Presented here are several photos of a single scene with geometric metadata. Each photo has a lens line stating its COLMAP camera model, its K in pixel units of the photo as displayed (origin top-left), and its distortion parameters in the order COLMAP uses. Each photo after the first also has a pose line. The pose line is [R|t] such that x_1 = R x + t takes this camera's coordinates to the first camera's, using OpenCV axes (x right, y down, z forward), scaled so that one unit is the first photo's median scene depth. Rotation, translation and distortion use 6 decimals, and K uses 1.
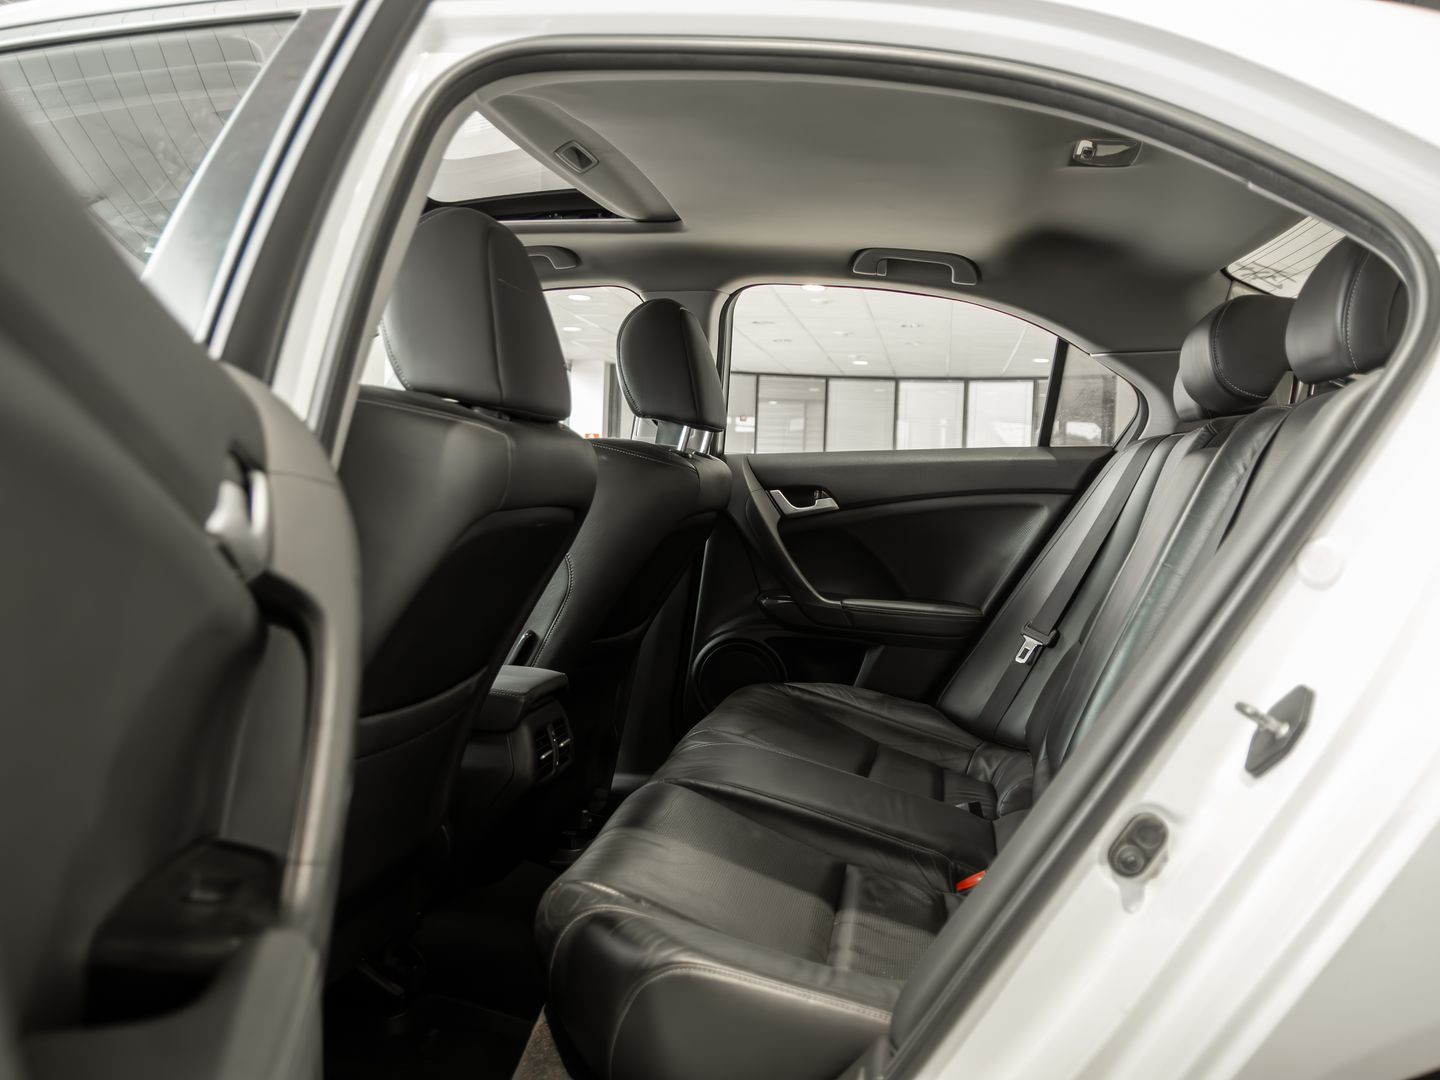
lens RADIAL K [[1247.8, 0, 720.0], [0, 1247.8, 540.0], [0, 0, 1]] dist [-0.117755, 0.010577]
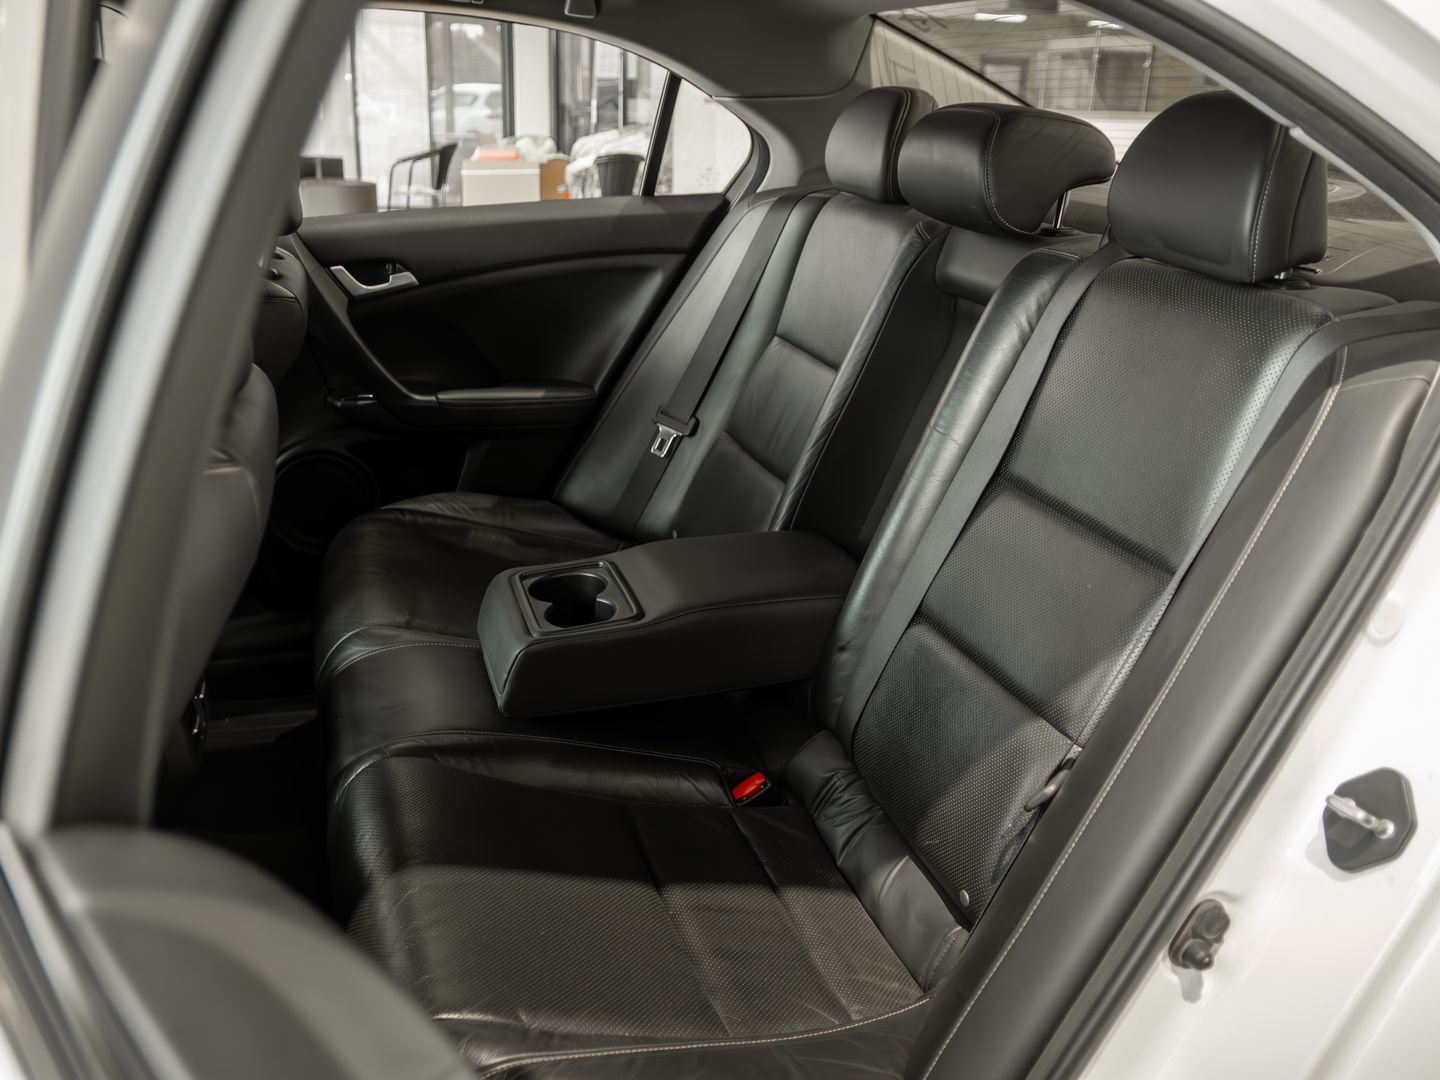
lens RADIAL K [[1247.8, 0, 720.0], [0, 1247.8, 540.0], [0, 0, 1]] dist [-0.117755, 0.010577]
pose [[0.882983, -0.170842, 0.437211, -0.119388], [0.026887, 0.948295, 0.316249, -0.121771], [-0.468634, -0.267487, 0.841922, 0.178076]]
